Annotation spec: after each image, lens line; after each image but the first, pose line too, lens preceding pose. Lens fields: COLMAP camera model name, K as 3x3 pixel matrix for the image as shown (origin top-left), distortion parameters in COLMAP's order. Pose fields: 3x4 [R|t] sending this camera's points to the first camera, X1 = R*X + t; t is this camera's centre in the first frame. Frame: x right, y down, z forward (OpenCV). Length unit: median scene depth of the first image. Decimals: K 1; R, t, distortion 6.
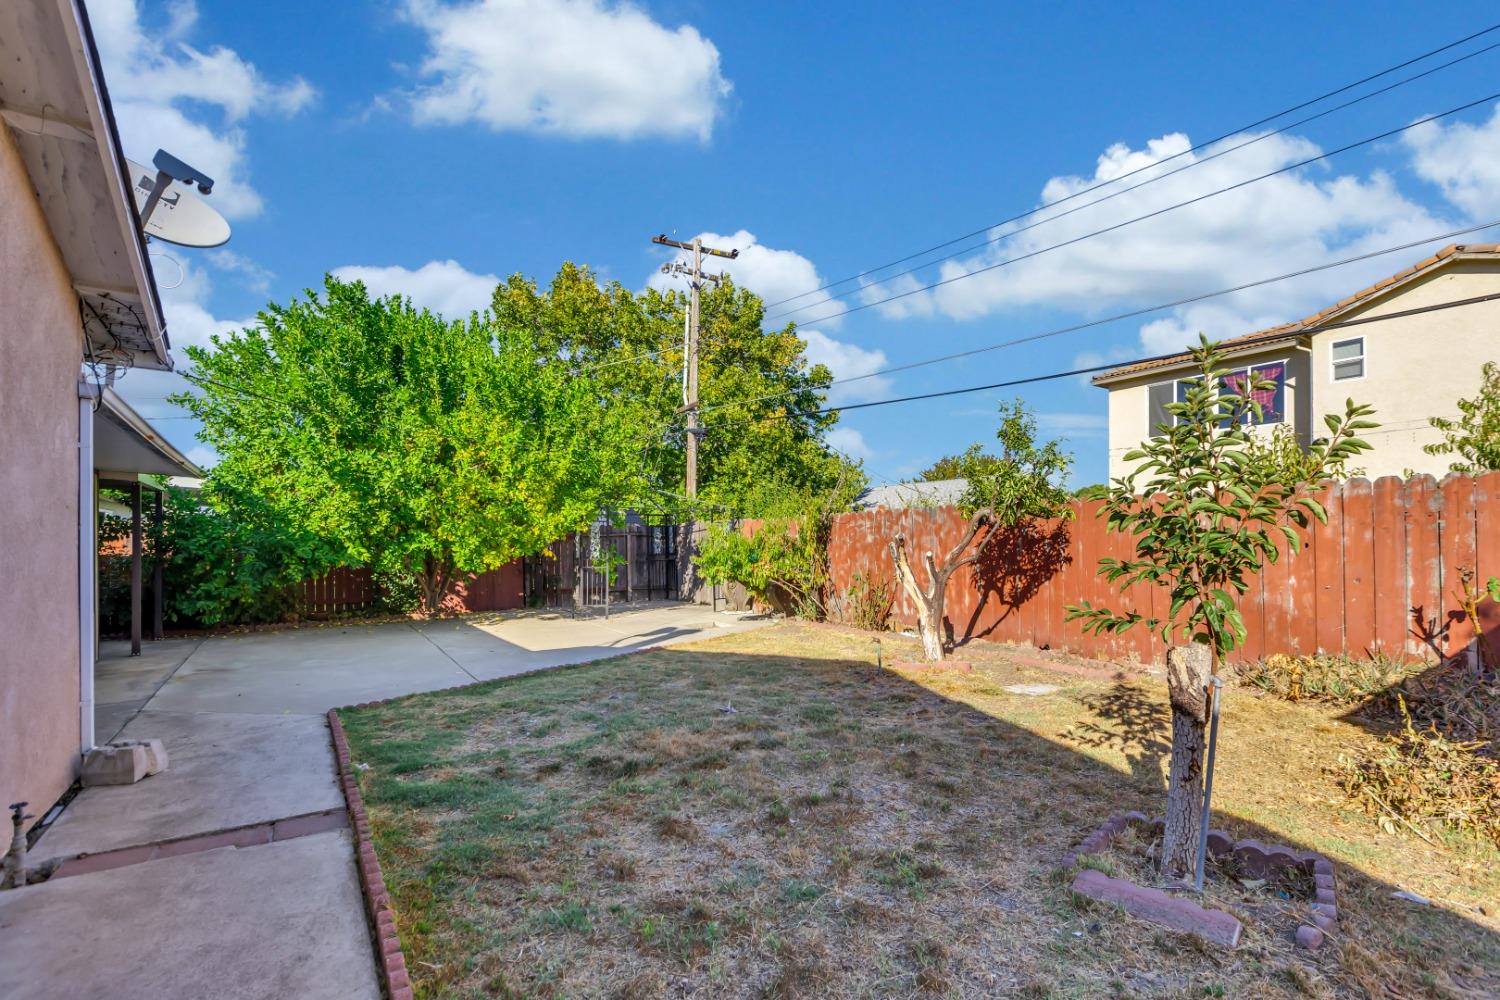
lens RADIAL K [[675.4, 0, 756.6], [0, 675.4, 508.8], [0, 0, 1]] dist [0.000249, 0.000008]
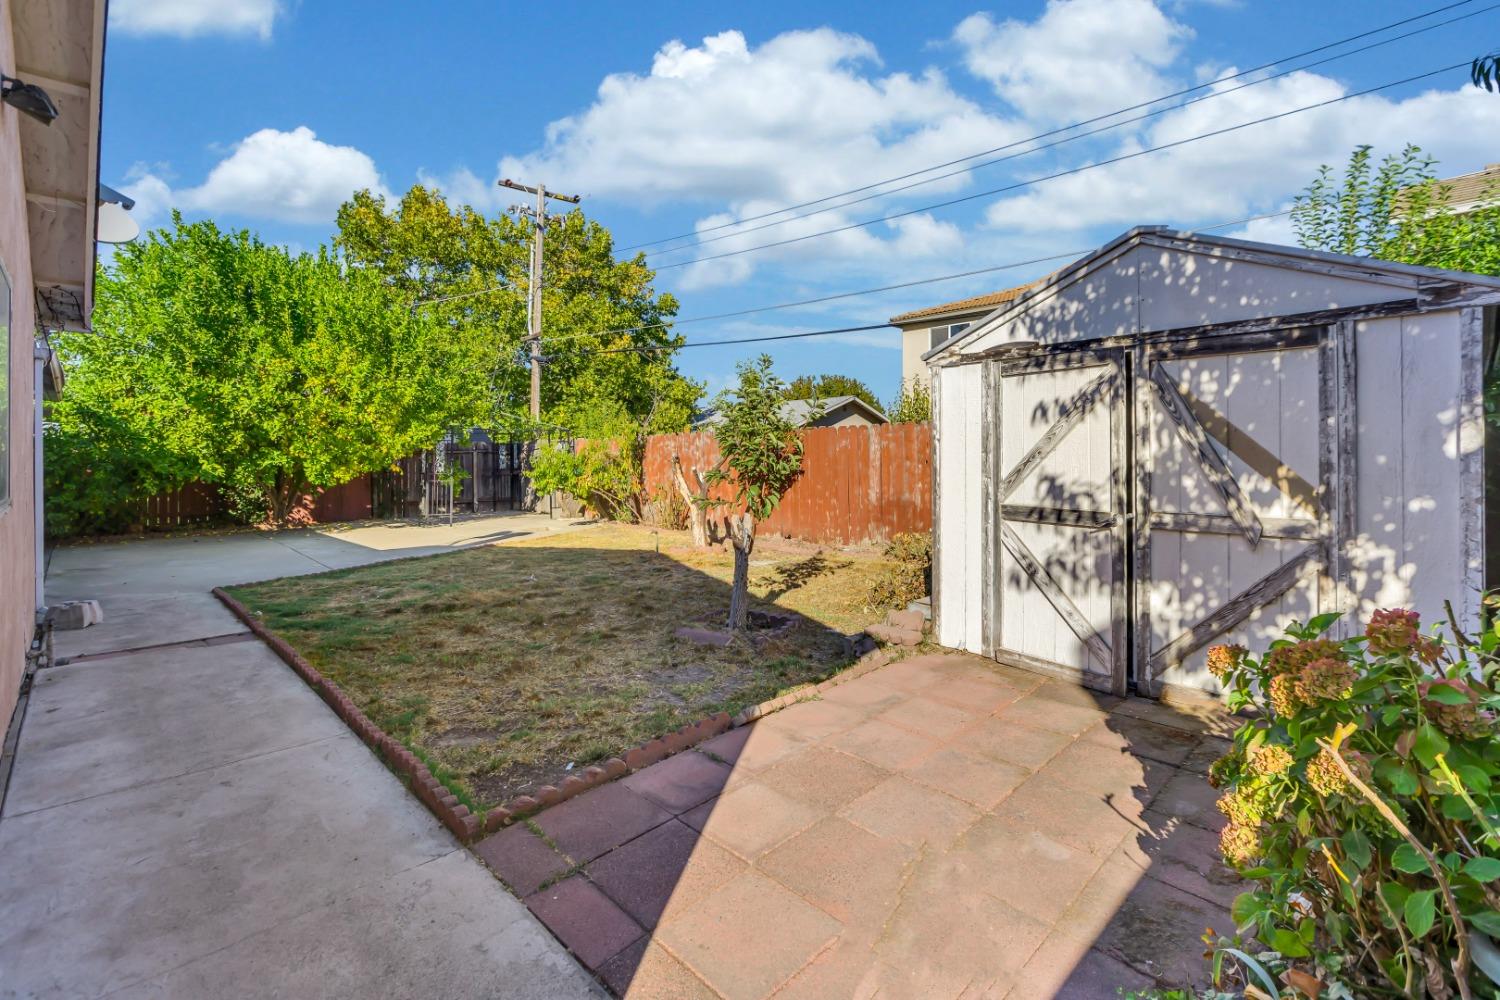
lens RADIAL K [[681.0, 0, 748.9], [0, 681.0, 432.7], [0, 0, 1]] dist [0.002182, 0.000080]
pose [[0.984438, 0.006648, 0.175607, 0.078724], [-0.009073, 0.999874, 0.013009, -0.015672], [-0.175499, -0.014400, 0.984374, -0.243046]]
